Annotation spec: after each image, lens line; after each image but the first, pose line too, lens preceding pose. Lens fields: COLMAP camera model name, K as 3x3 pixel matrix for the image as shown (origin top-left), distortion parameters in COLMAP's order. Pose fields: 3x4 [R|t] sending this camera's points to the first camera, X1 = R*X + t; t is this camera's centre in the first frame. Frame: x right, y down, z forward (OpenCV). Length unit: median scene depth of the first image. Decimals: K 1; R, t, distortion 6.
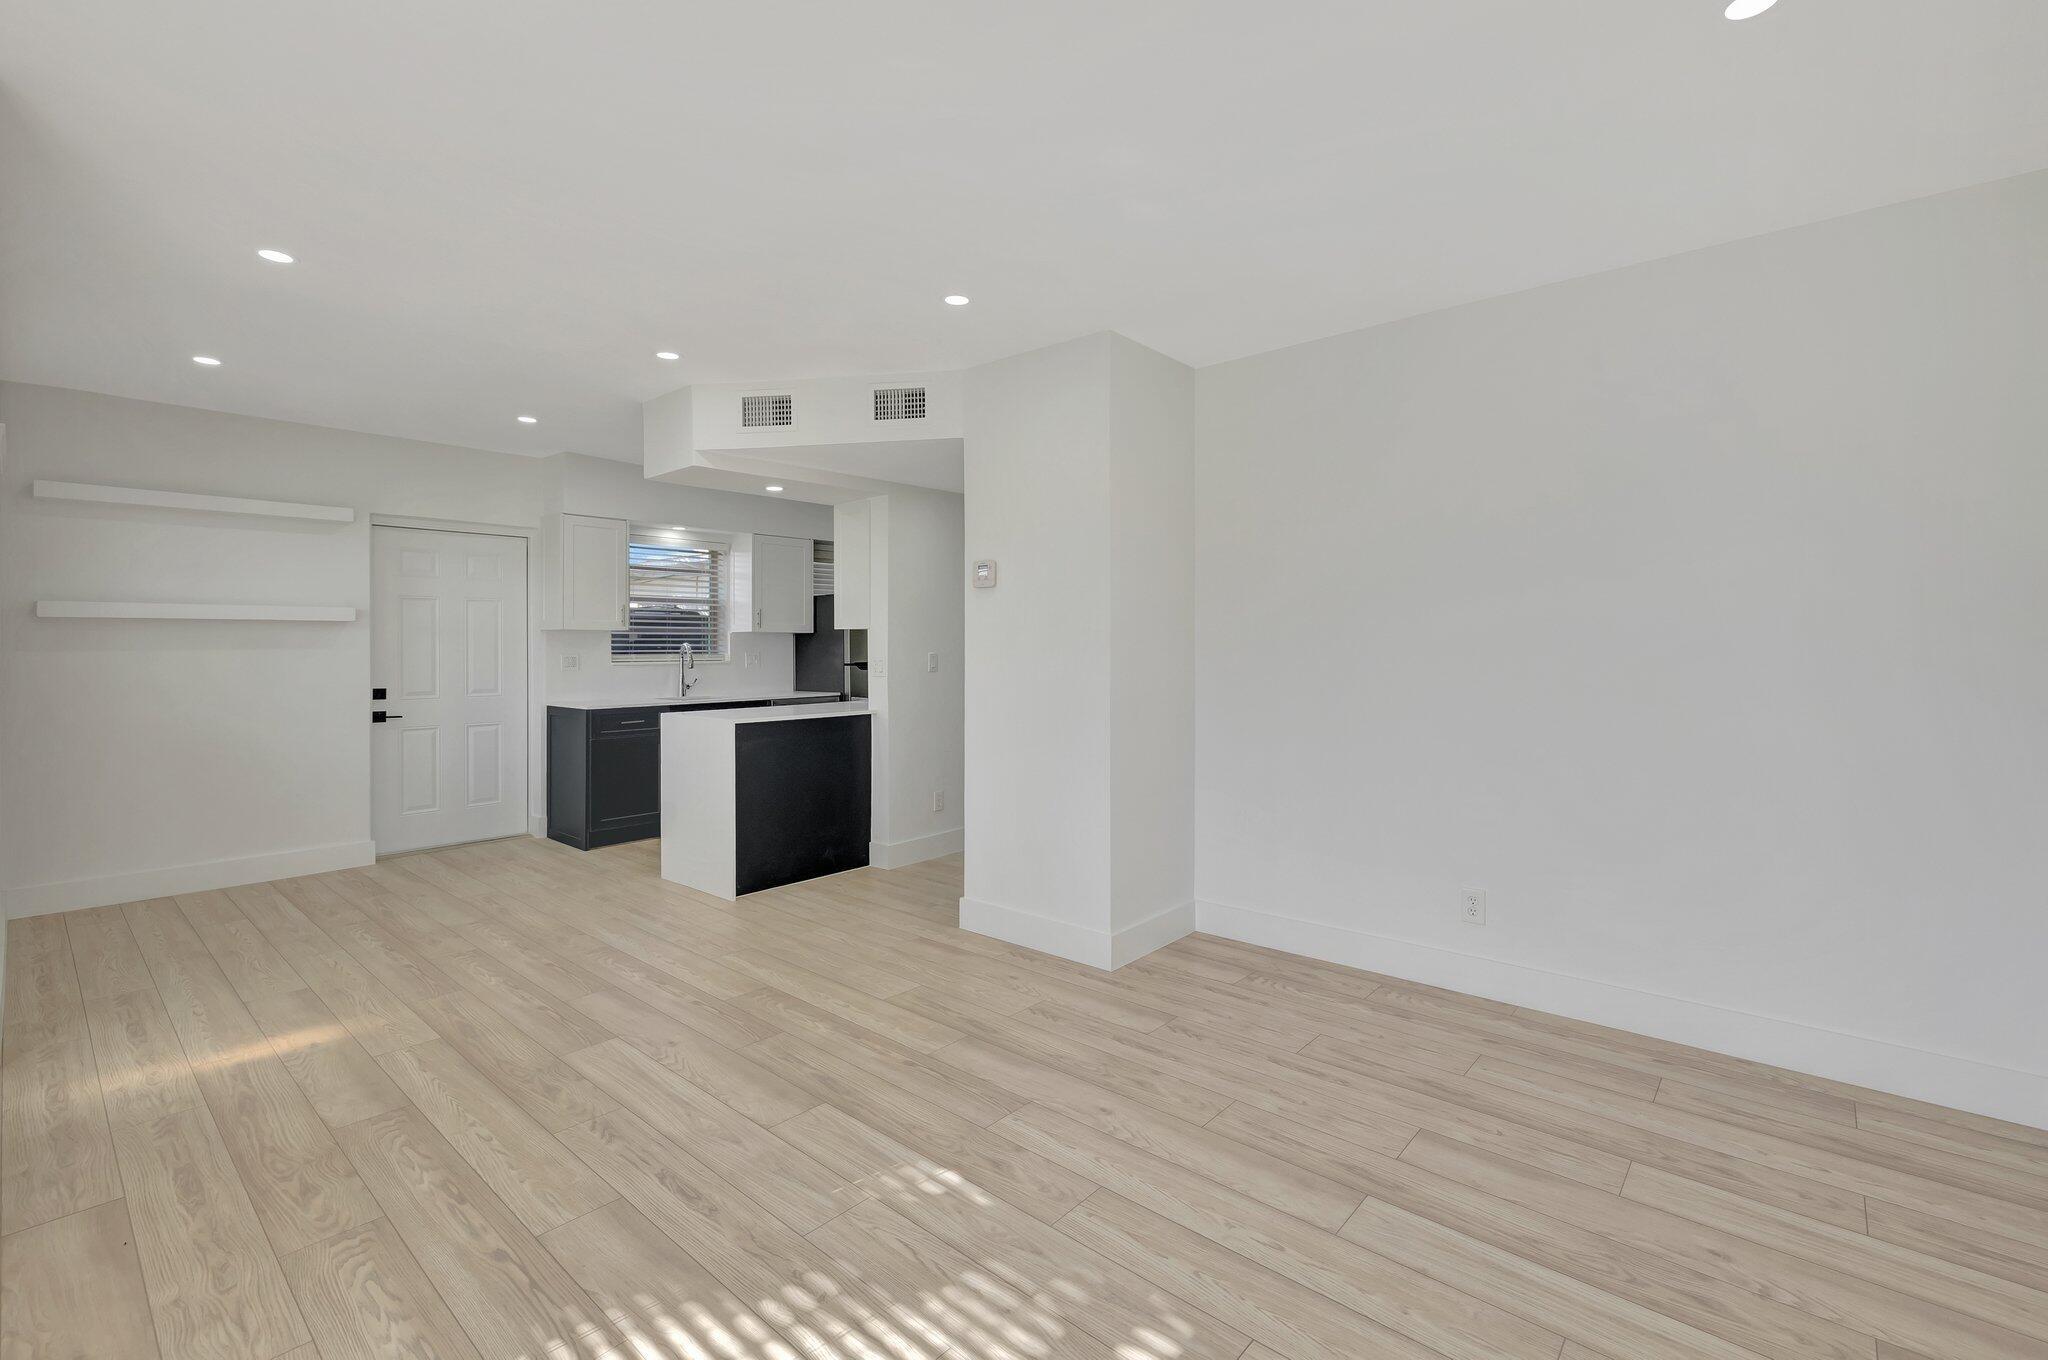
lens RADIAL K [[899.9, 0, 1017.4], [0, 899.9, 644.7], [0, 0, 1]] dist [-0.001224, 0.000185]
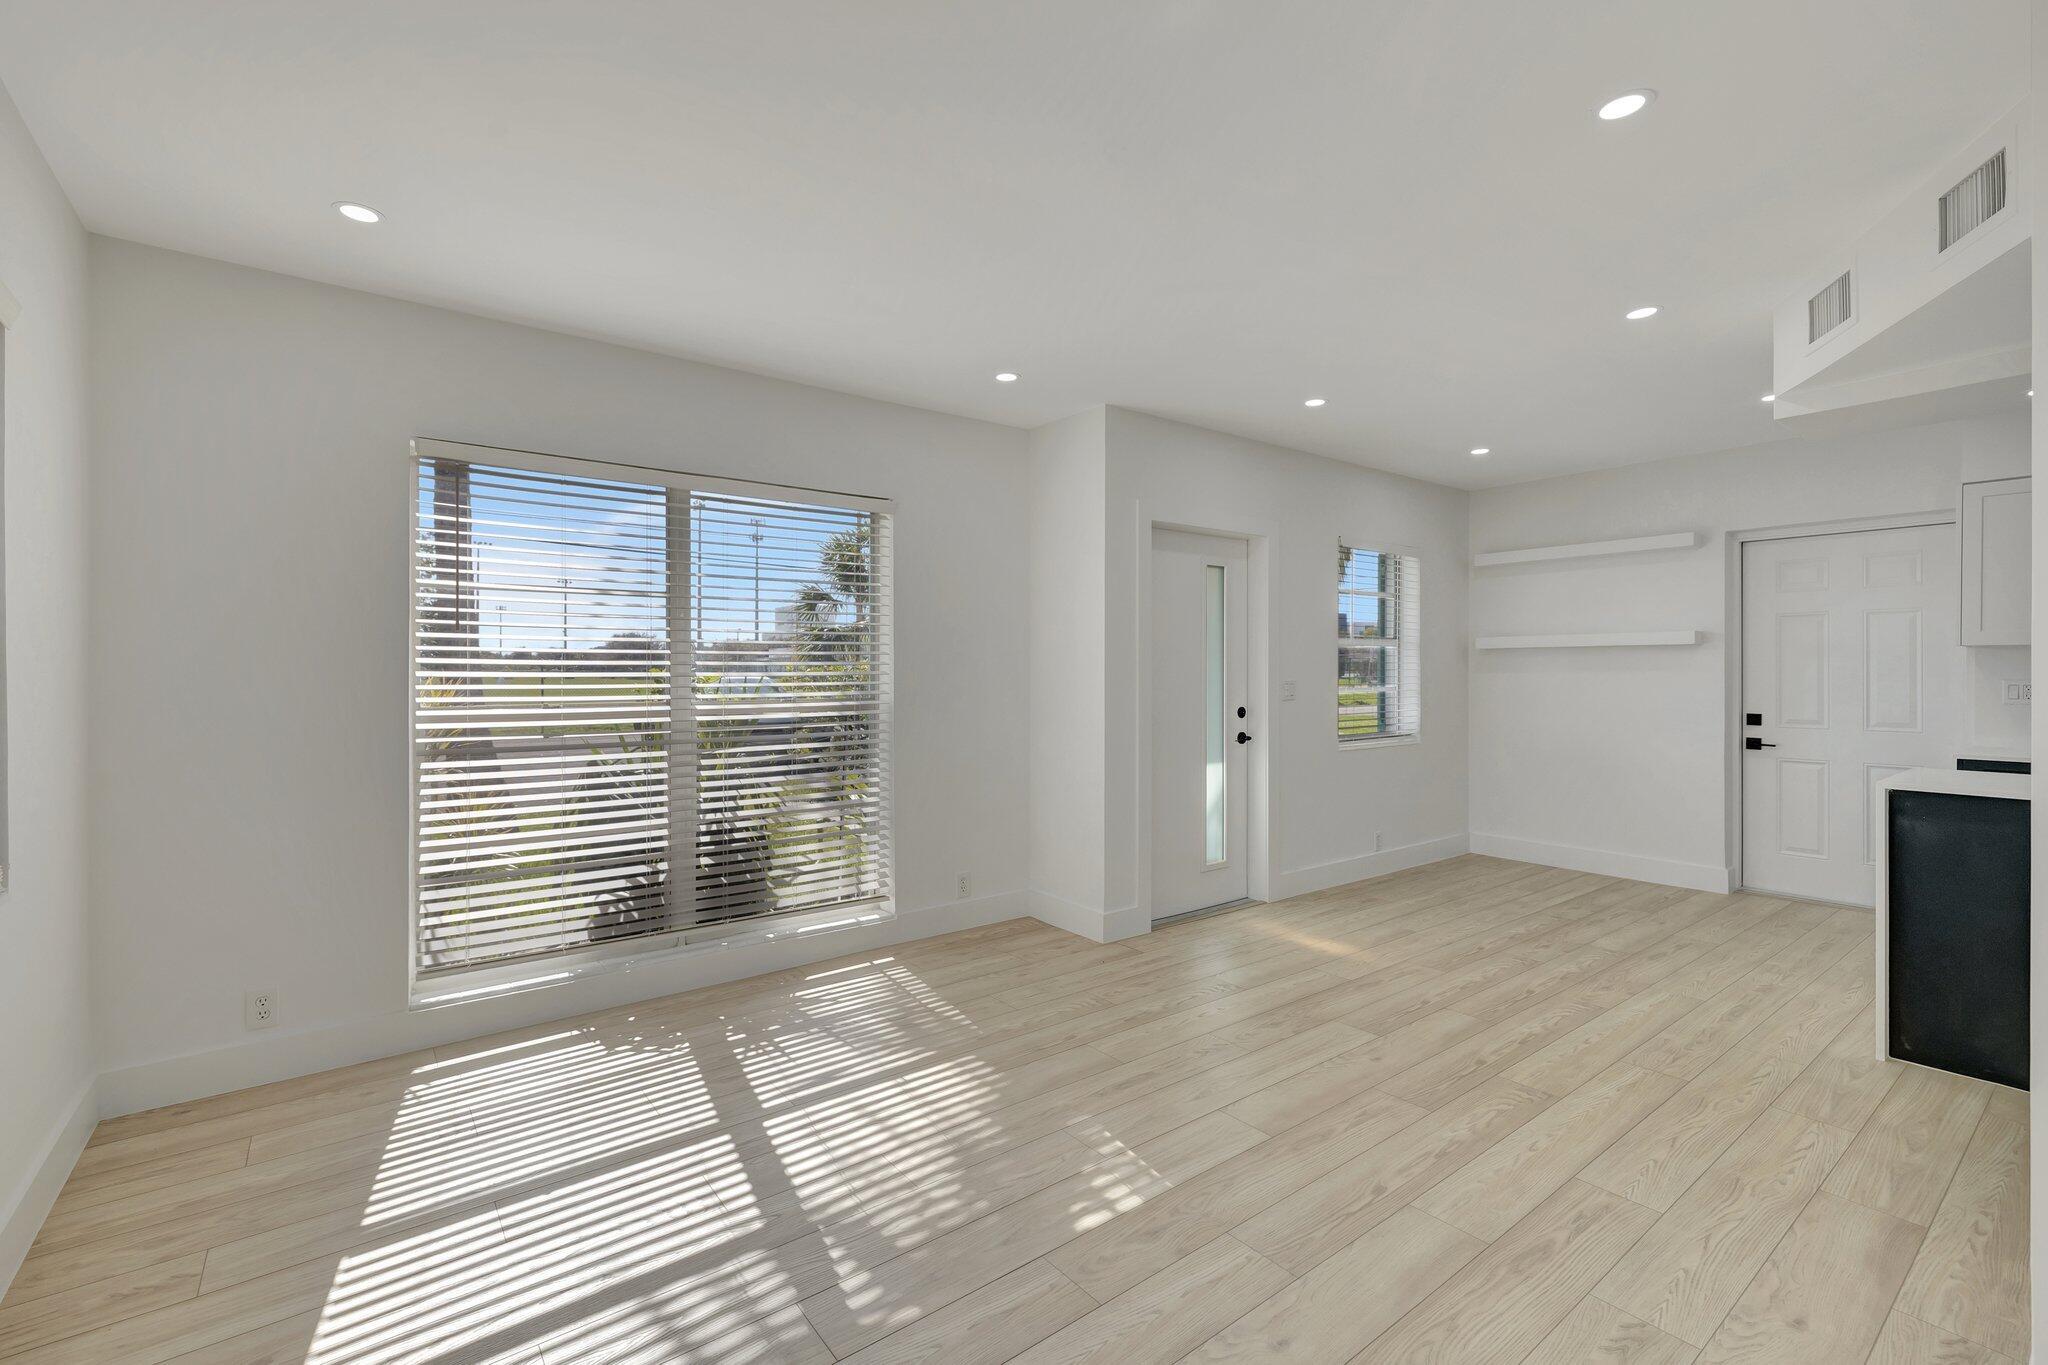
lens RADIAL K [[888.0, 0, 1016.3], [0, 888.0, 676.5], [0, 0, 1]] dist [0.000320, -0.000057]
pose [[-0.193590, 0.007551, -0.981053, 0.419933], [0.001442, 0.999971, 0.007412, 0.001691], [0.981081, 0.000021, -0.193596, 0.493529]]
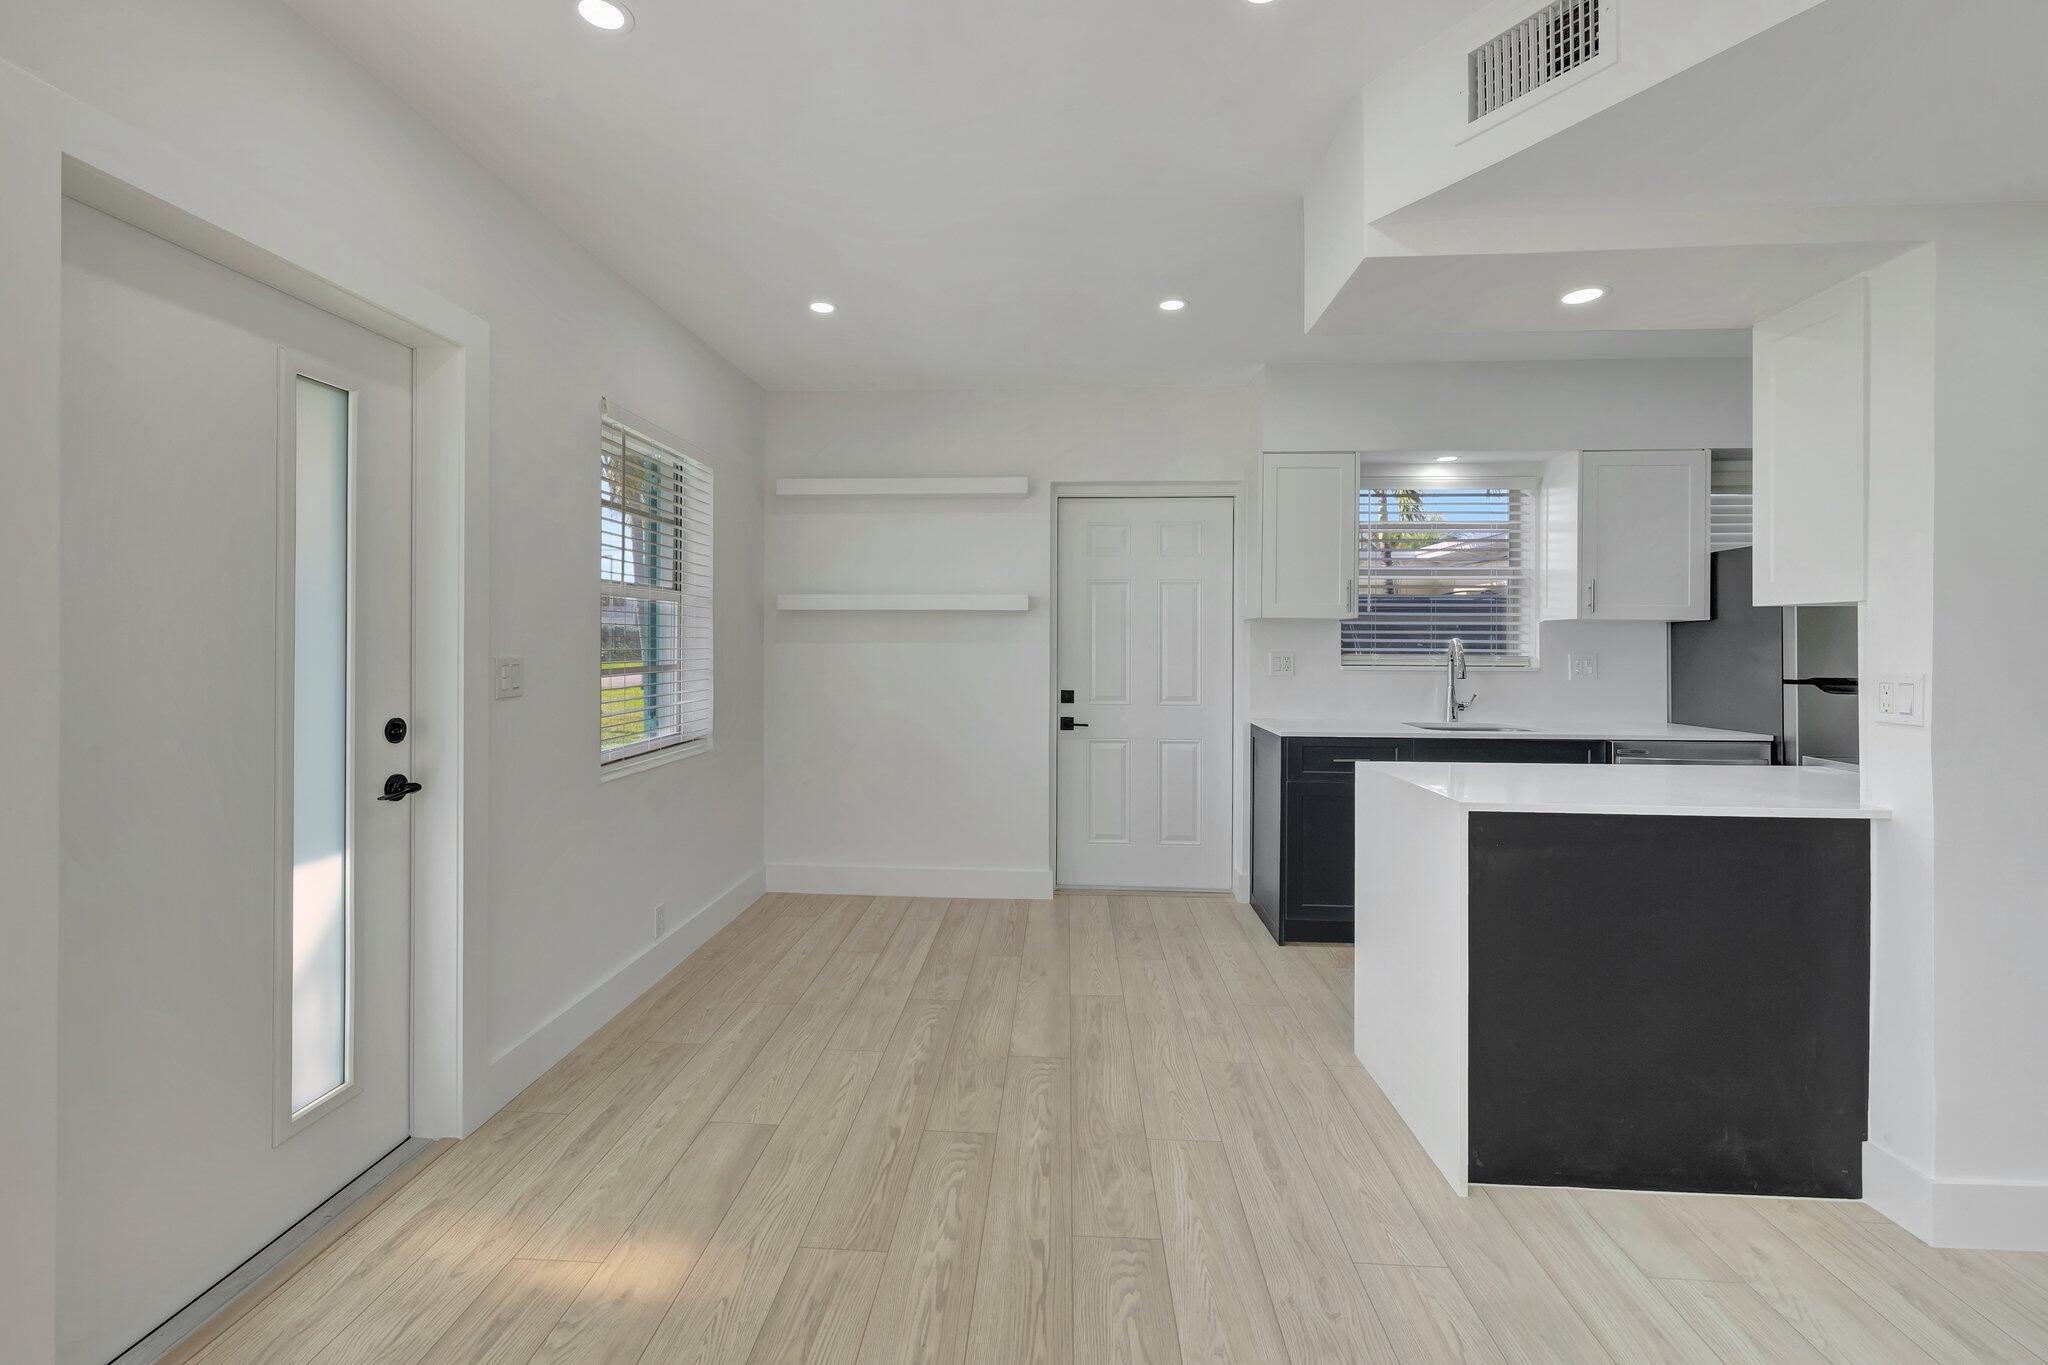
lens RADIAL K [[886.5, 0, 1007.7], [0, 886.5, 641.7], [0, 0, 1]] dist [0.002336, 0.000759]
pose [[0.614850, 0.005094, -0.788628, -0.098684], [-0.006473, 0.999978, 0.001412, 0.002736], [0.788618, 0.004236, 0.614869, 0.518399]]
